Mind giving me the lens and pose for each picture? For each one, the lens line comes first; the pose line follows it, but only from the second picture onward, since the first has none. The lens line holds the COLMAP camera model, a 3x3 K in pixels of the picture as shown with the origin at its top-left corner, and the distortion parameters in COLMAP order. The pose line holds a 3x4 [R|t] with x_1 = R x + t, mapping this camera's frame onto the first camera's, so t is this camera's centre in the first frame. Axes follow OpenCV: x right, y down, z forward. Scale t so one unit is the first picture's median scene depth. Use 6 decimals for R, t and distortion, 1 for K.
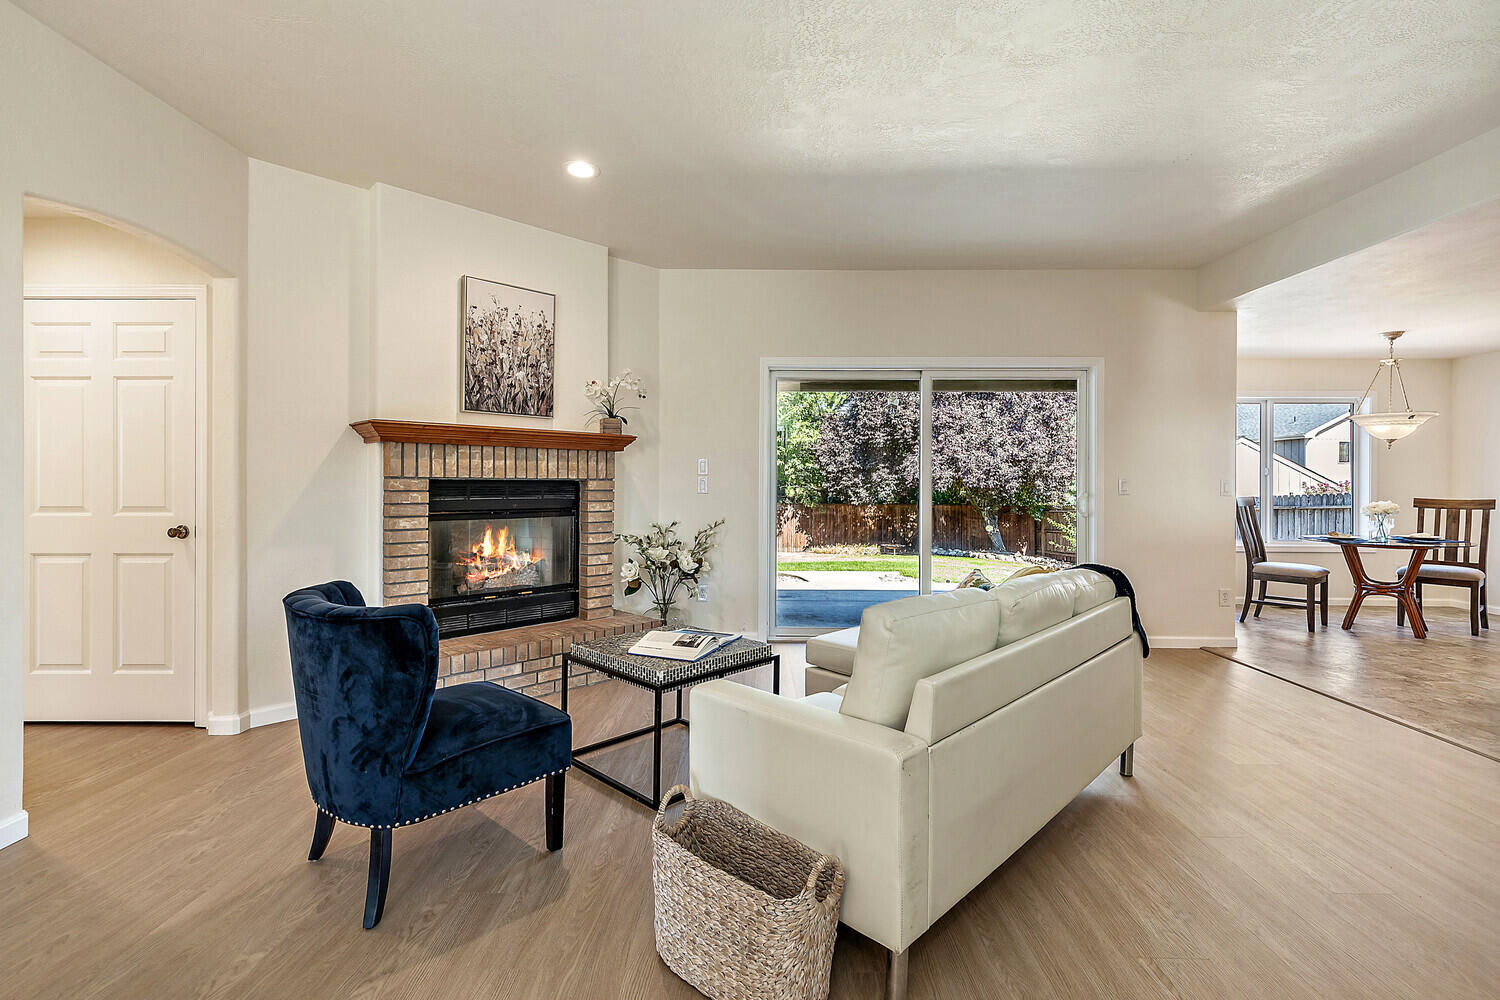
lens RADIAL K [[685.1, 0, 748.6], [0, 685.1, 475.2], [0, 0, 1]] dist [0.001470, 0.000005]
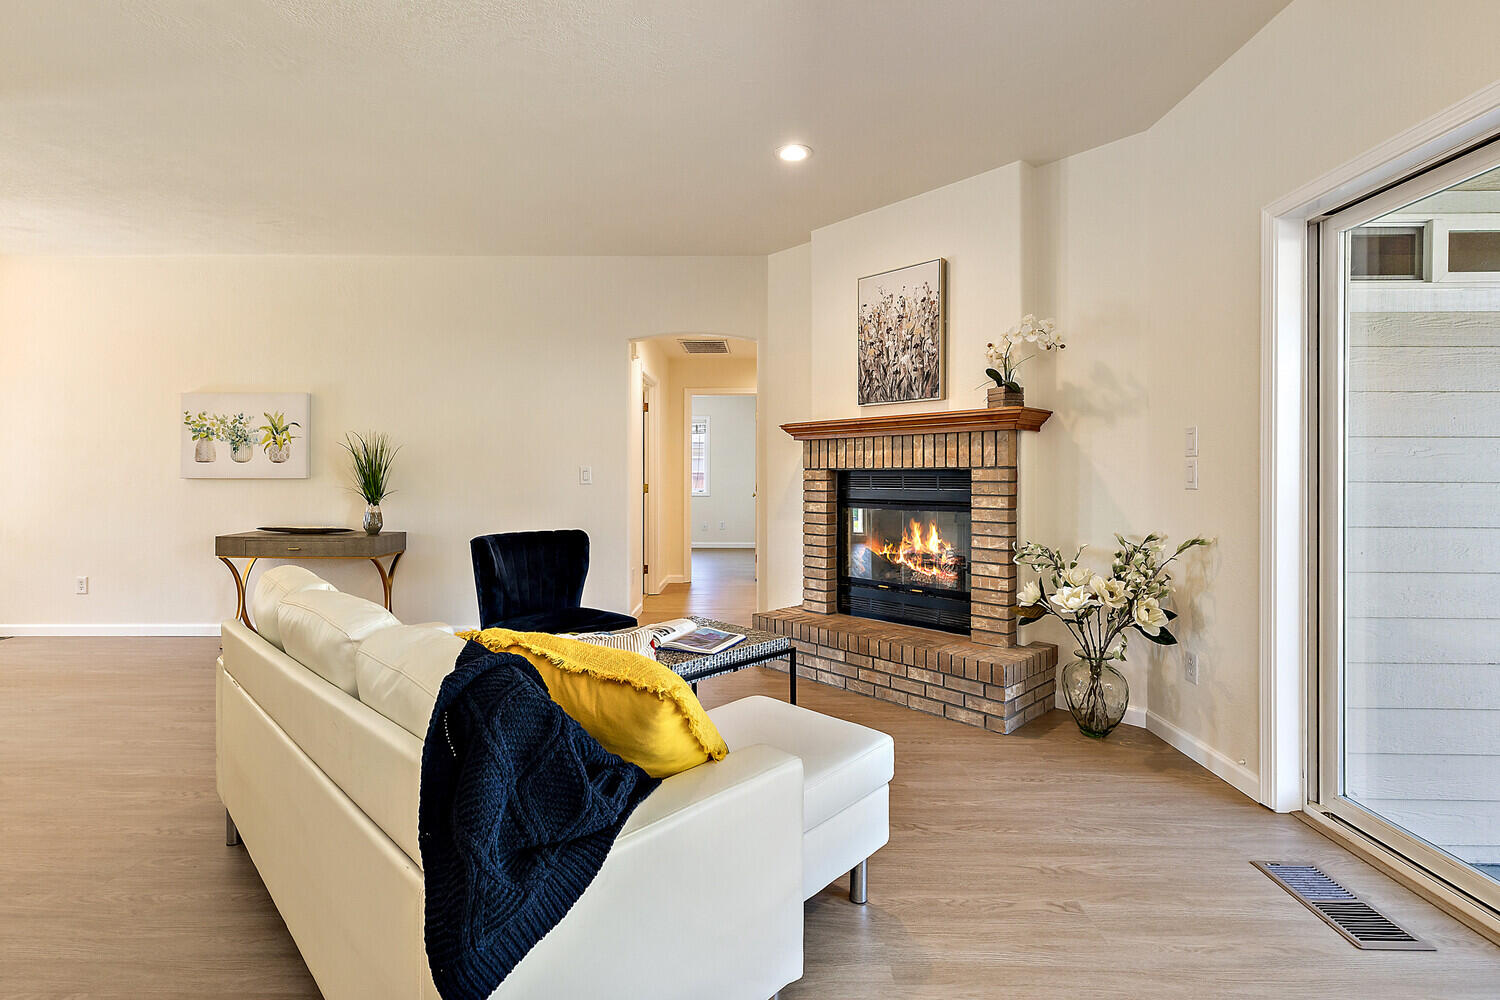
lens RADIAL K [[685.1, 0, 748.6], [0, 685.1, 475.2], [0, 0, 1]] dist [0.001470, 0.000005]
pose [[-0.001600, -0.011629, -0.999931, 0.613739], [0.005039, 0.999920, -0.011637, 0.024384], [0.999986, -0.005057, -0.001541, 0.784151]]
